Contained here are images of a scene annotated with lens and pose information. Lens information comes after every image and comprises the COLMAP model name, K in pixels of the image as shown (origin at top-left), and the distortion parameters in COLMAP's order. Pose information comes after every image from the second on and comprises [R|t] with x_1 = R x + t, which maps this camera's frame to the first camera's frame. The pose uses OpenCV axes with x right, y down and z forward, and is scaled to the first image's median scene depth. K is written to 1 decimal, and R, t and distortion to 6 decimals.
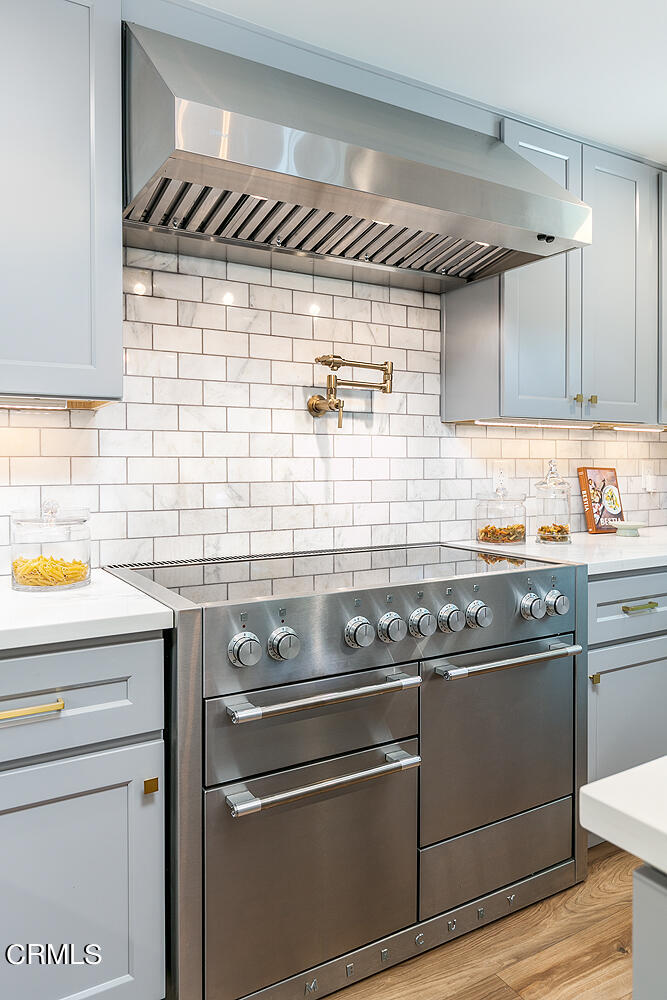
lens RADIAL K [[690.3, 0, 331.3], [0, 690.3, 473.5], [0, 0, 1]] dist [0.004034, -0.001937]
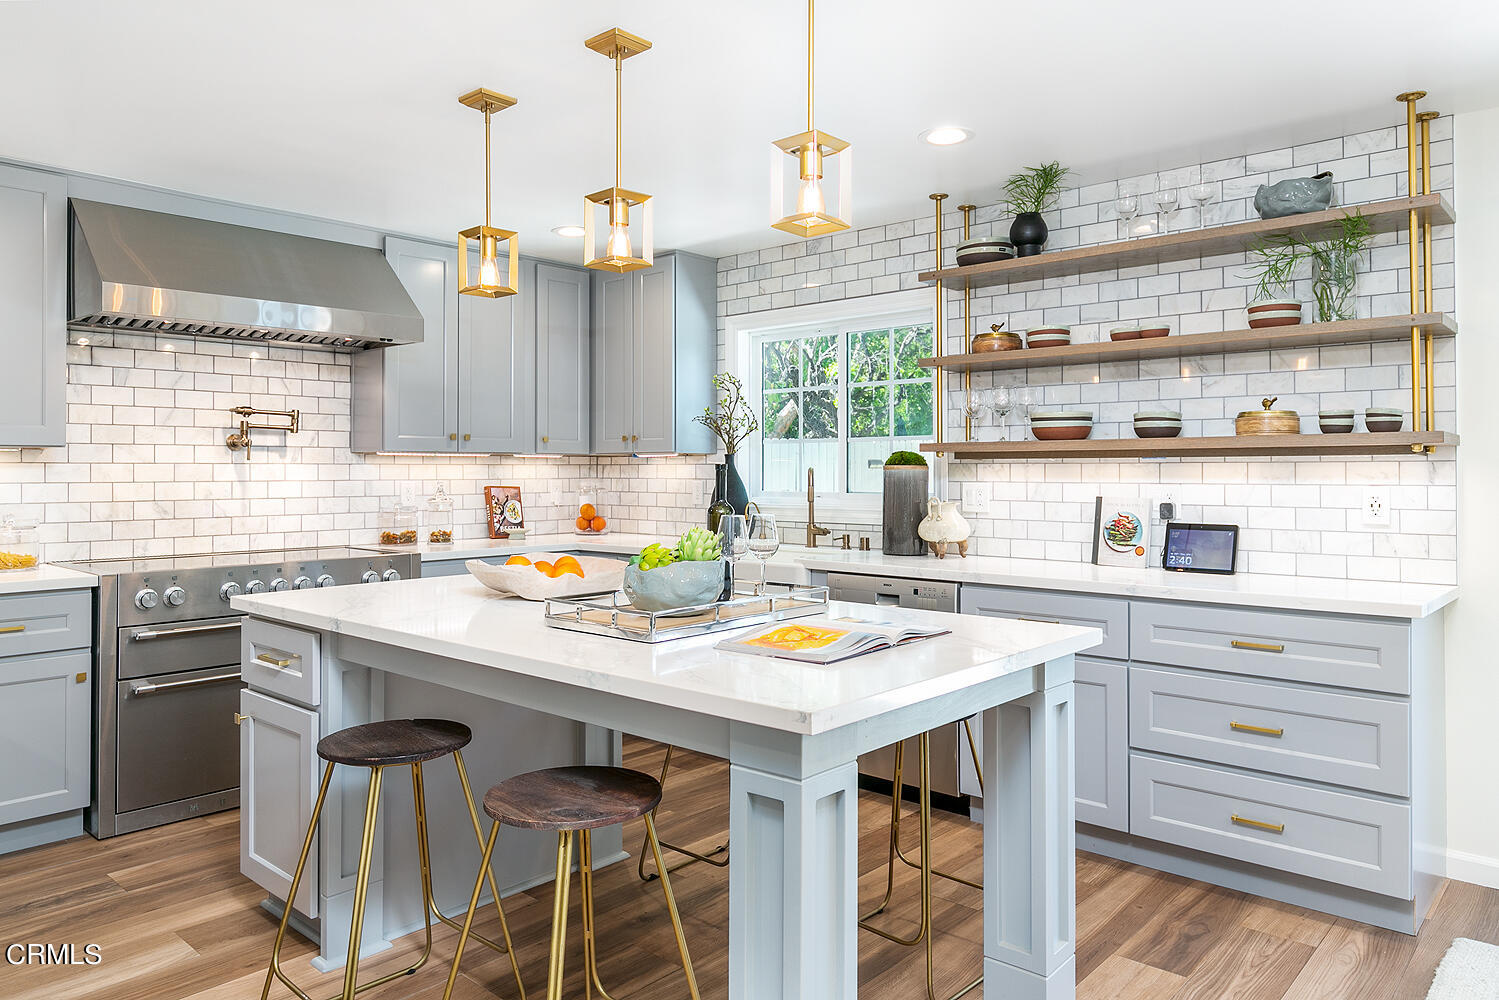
lens RADIAL K [[1009.1, 0, 754.4], [0, 1009.1, 463.4], [0, 0, 1]] dist [0.000225, -0.000510]
pose [[0.953720, 0.003862, 0.300670, 0.349367], [0.001819, 0.999825, -0.018610, -0.019565], [-0.300690, 0.018296, 0.953547, -1.152053]]
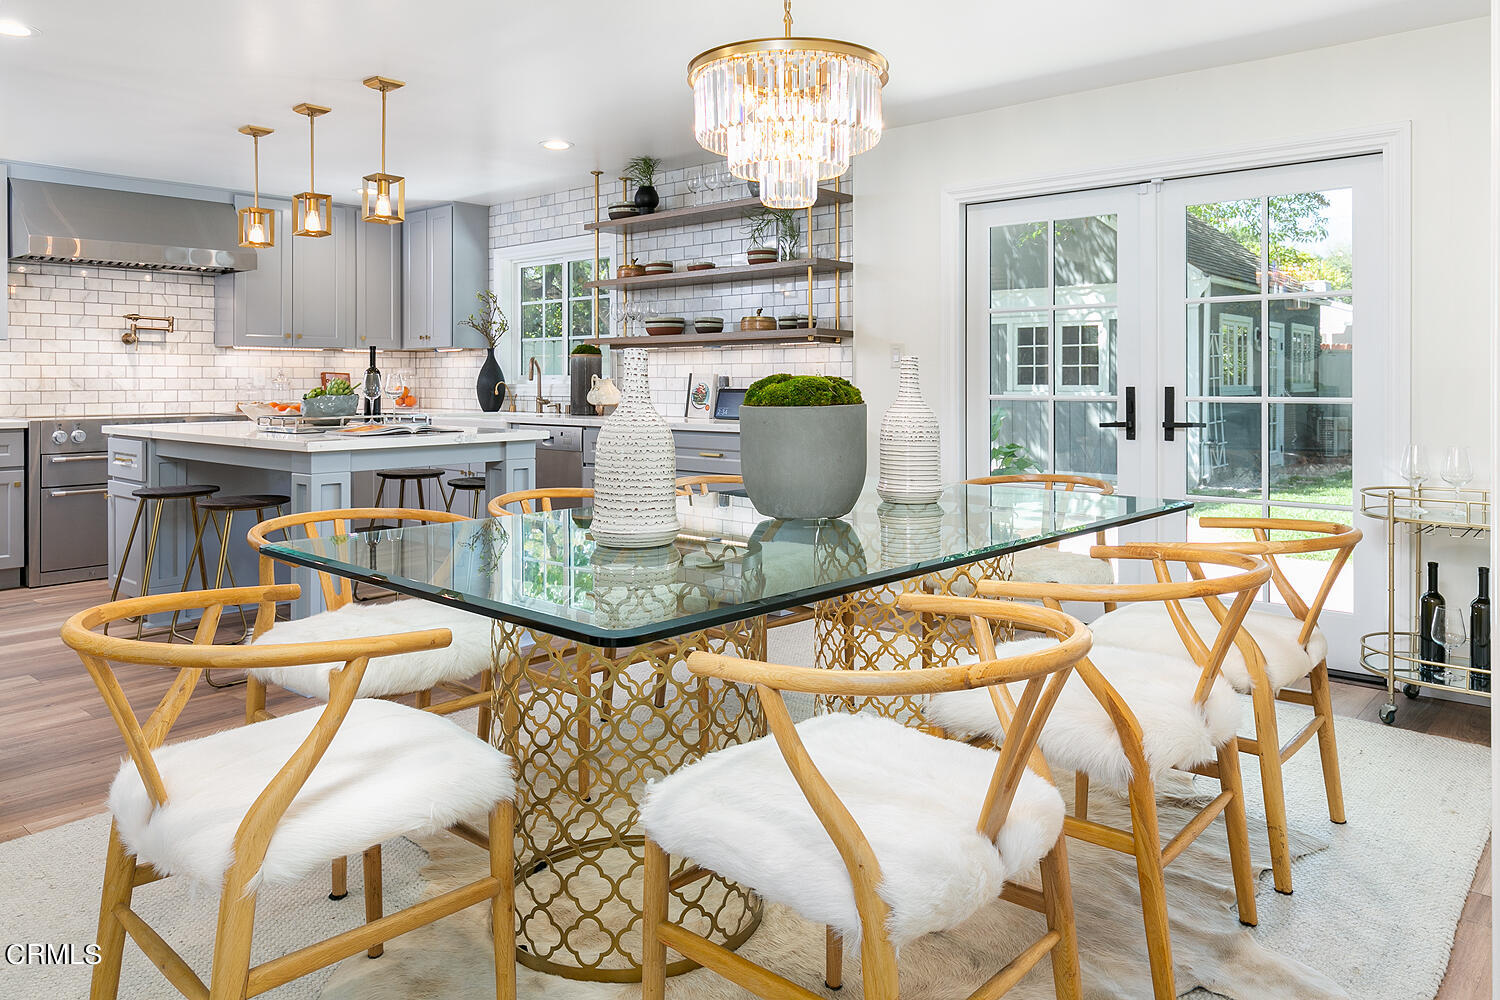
lens RADIAL K [[1035.4, 0, 749.2], [0, 1035.4, 384.0], [0, 0, 1]] dist [0.004034, -0.001937]
pose [[0.952330, -0.000089, 0.305068, 0.748036], [0.002794, 0.999961, -0.008430, 0.056863], [-0.305055, 0.008881, 0.952293, -2.281543]]
